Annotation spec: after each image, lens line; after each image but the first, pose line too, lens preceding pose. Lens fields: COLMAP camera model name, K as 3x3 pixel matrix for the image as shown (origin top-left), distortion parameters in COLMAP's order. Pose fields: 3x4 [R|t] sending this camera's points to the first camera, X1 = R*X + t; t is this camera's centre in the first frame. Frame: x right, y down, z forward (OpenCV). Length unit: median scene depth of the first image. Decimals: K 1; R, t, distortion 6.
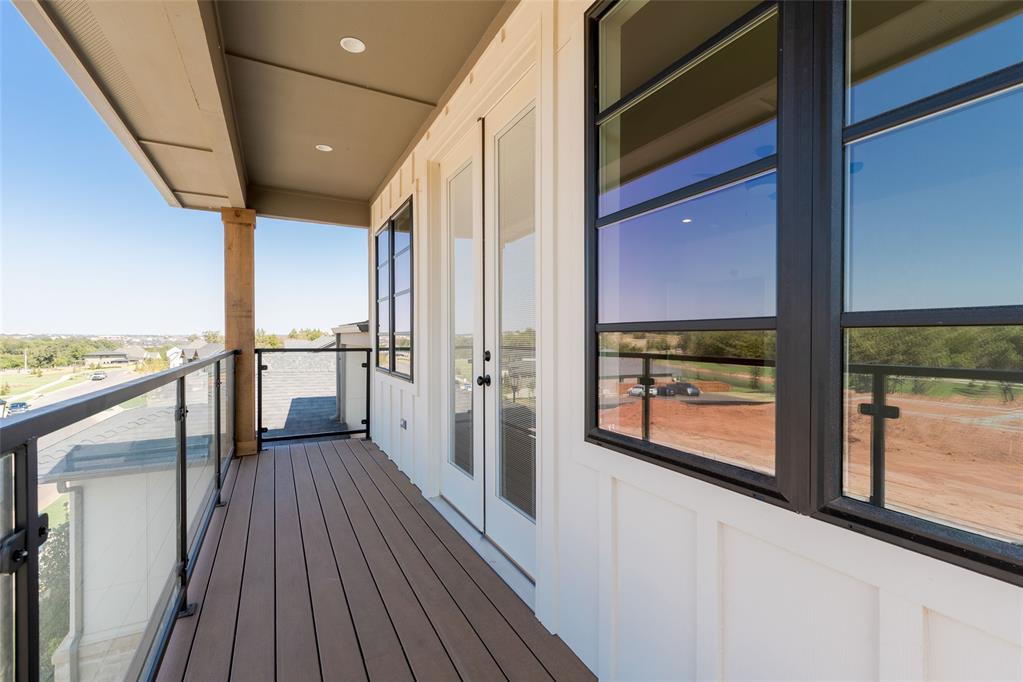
lens RADIAL K [[463.7, 0, 511.5], [0, 463.7, 341.0], [0, 0, 1]] dist [0.003671, 0.000235]
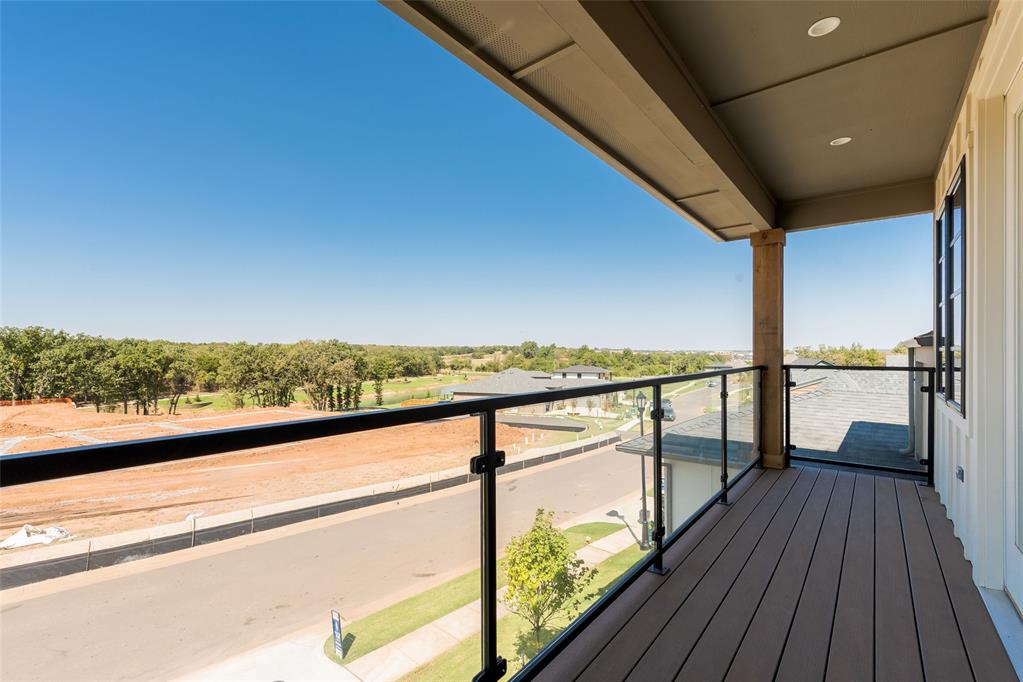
lens RADIAL K [[465.6, 0, 509.8], [0, 465.6, 355.1], [0, 0, 1]] dist [0.000786, 0.000096]
pose [[0.378775, 0.003634, -0.925482, 0.160905], [-0.004300, 0.999988, 0.002167, -0.004366], [0.925479, 0.003158, 0.378786, 0.066378]]
